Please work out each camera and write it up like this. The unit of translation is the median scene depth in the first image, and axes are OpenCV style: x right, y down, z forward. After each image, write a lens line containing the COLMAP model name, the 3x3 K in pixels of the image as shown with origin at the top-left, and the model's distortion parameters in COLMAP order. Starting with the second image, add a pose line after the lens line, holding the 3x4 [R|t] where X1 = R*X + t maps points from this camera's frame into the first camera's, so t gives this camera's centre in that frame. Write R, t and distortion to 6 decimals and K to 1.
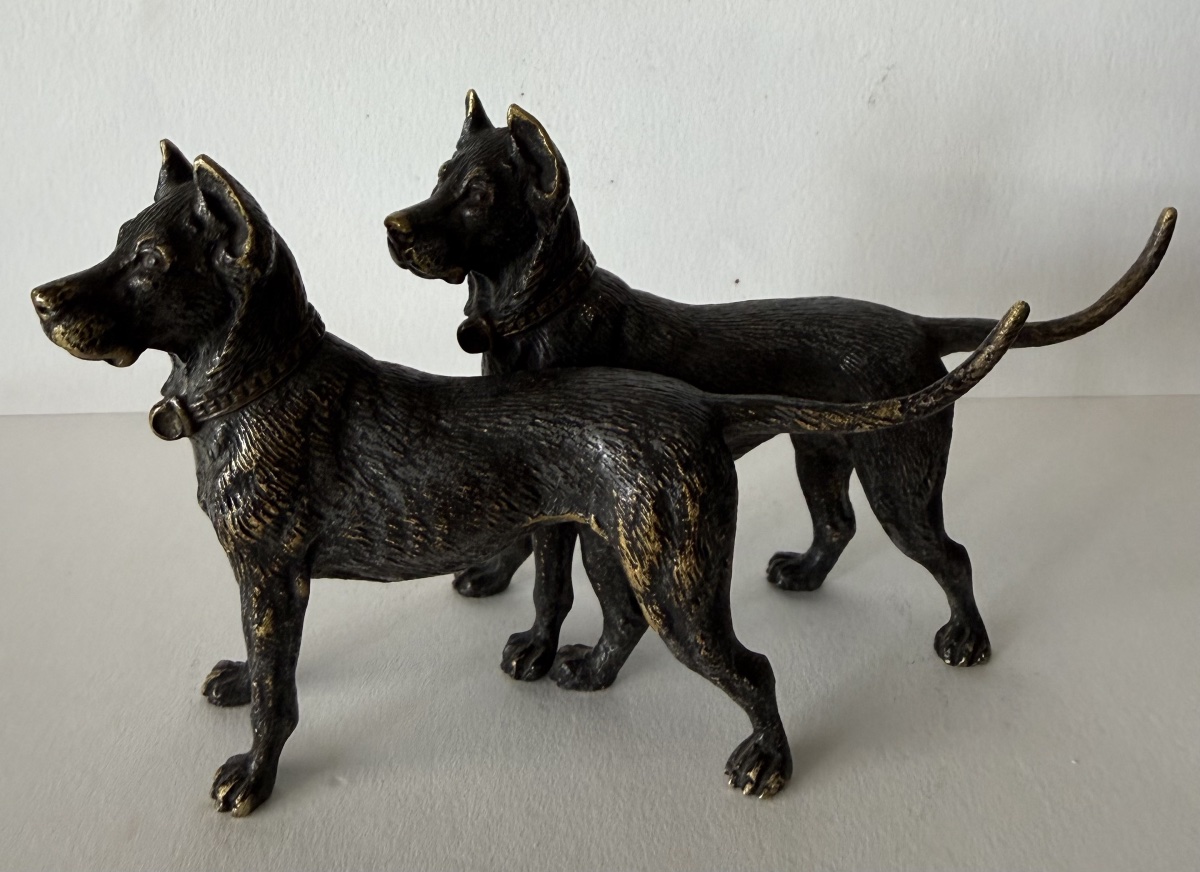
lens RADIAL K [[1099.6, 0, 600.0], [0, 1099.6, 436.0], [0, 0, 1]] dist [0.006659, -0.003505]
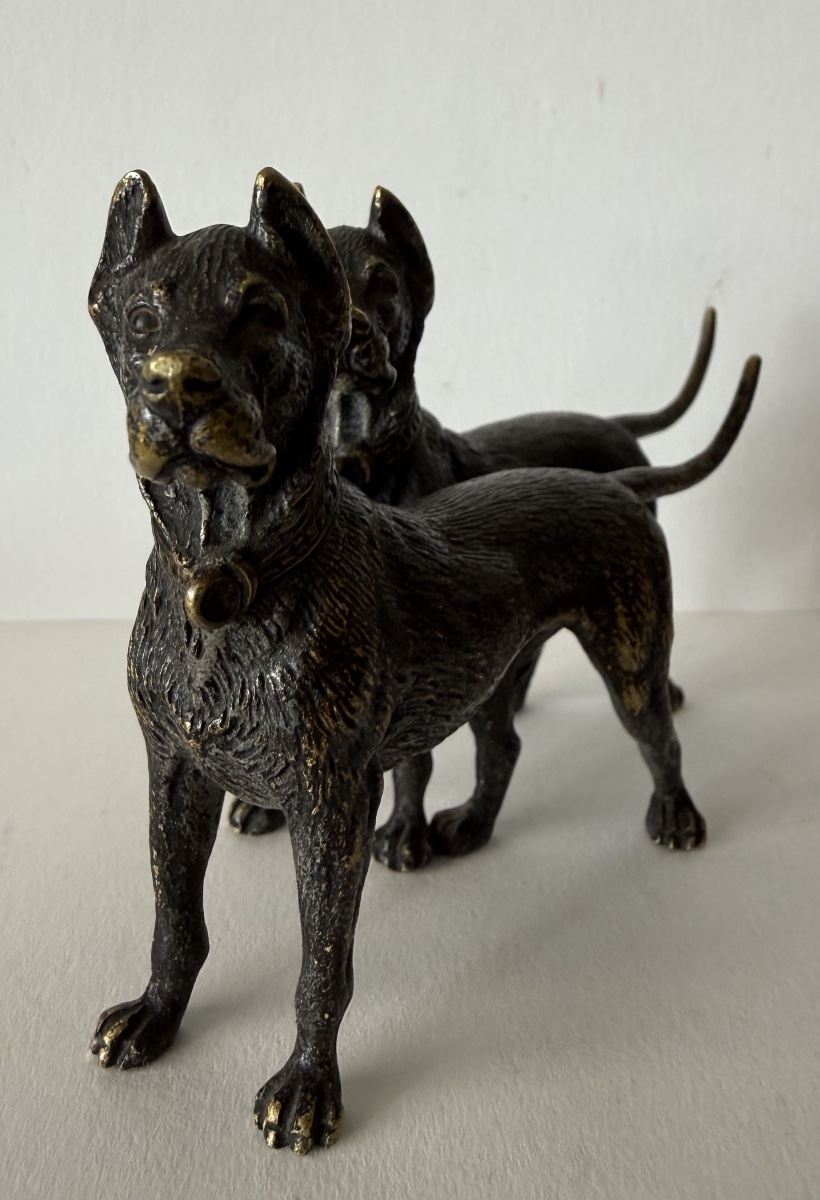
lens RADIAL K [[954.2, 0, 411.8], [0, 954.2, 652.2], [0, 0, 1]] dist [-0.000568, 0.001268]
pose [[0.748744, -0.271199, 0.604841, -0.638543], [0.316065, 0.948133, 0.033862, 0.034853], [-0.582654, 0.165815, 0.795626, 0.450774]]
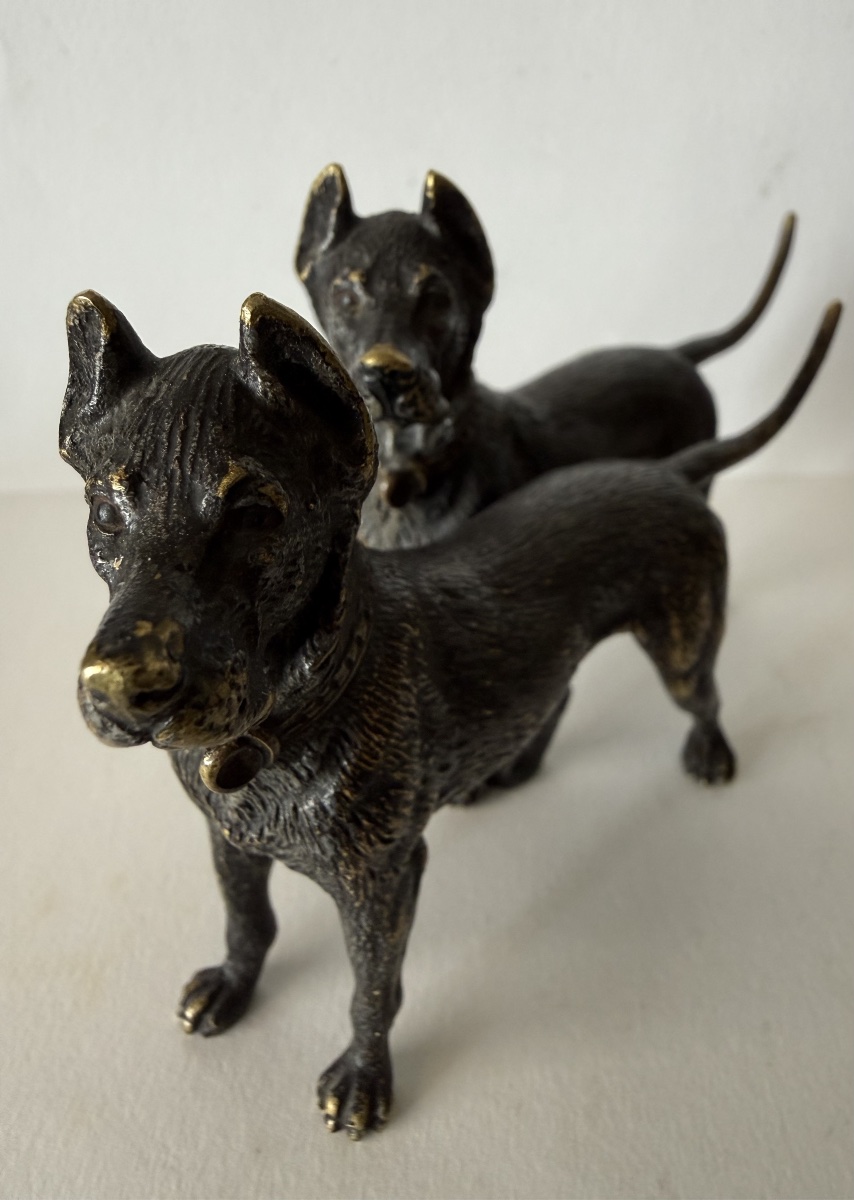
lens RADIAL K [[771.7, 0, 464.1], [0, 771.7, 616.9], [0, 0, 1]] dist [0.005657, 0.000411]
pose [[0.773760, -0.394432, 0.495701, -0.457510], [0.305572, 0.917844, 0.253353, -0.152752], [-0.554907, -0.044562, 0.830718, 0.546191]]
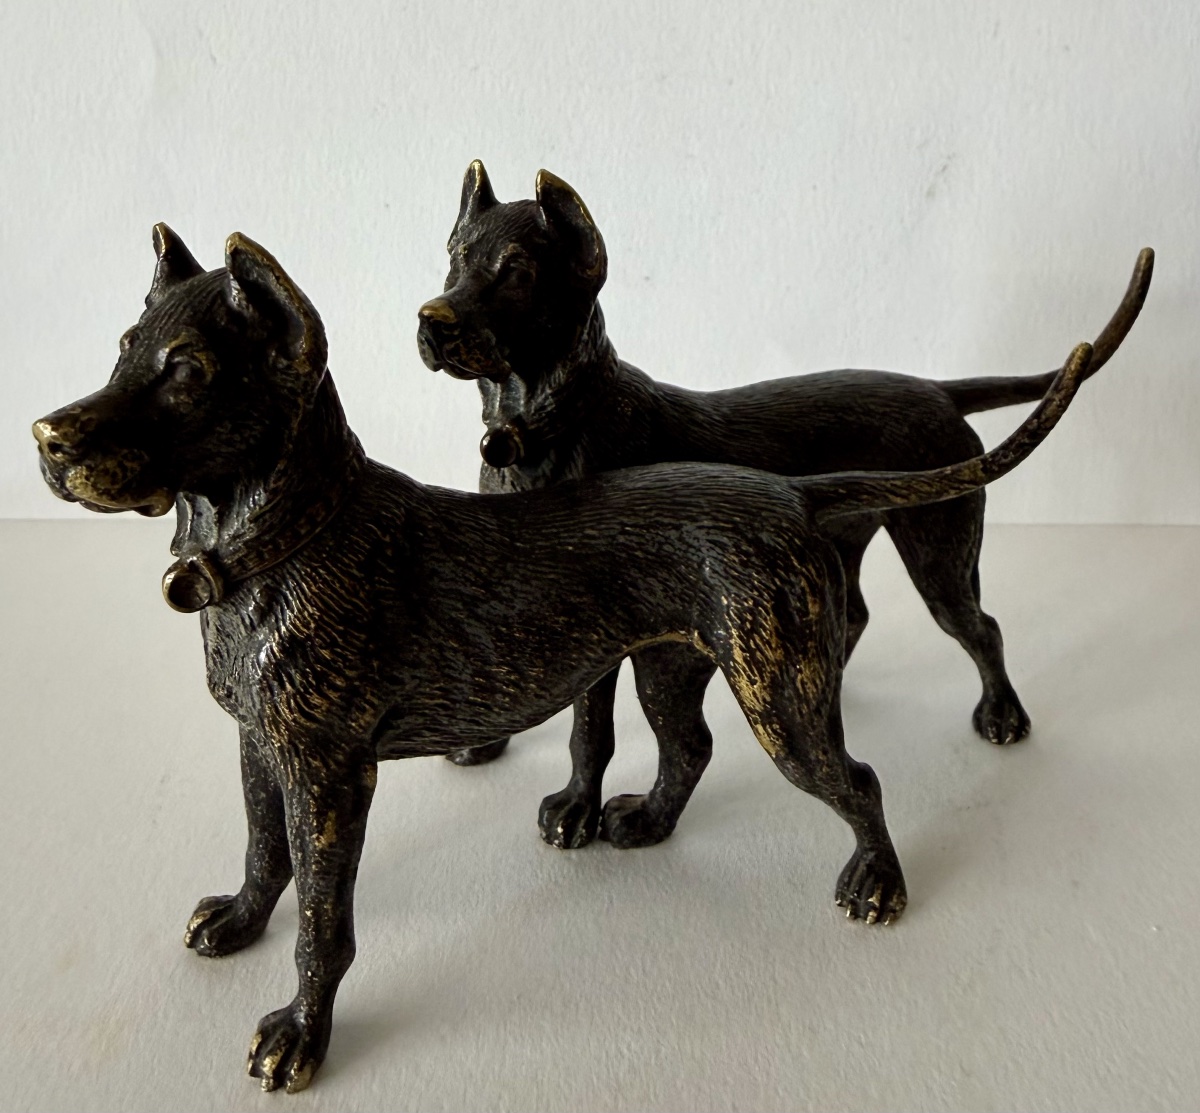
lens RADIAL K [[1131.9, 0, 597.3], [0, 1131.9, 501.6], [0, 0, 1]] dist [0.002653, -0.005722]
pose [[0.961790, -0.122480, 0.244864, -0.291590], [0.140156, 0.988542, -0.056046, 0.011269], [-0.235194, 0.088224, 0.967936, 0.157094]]
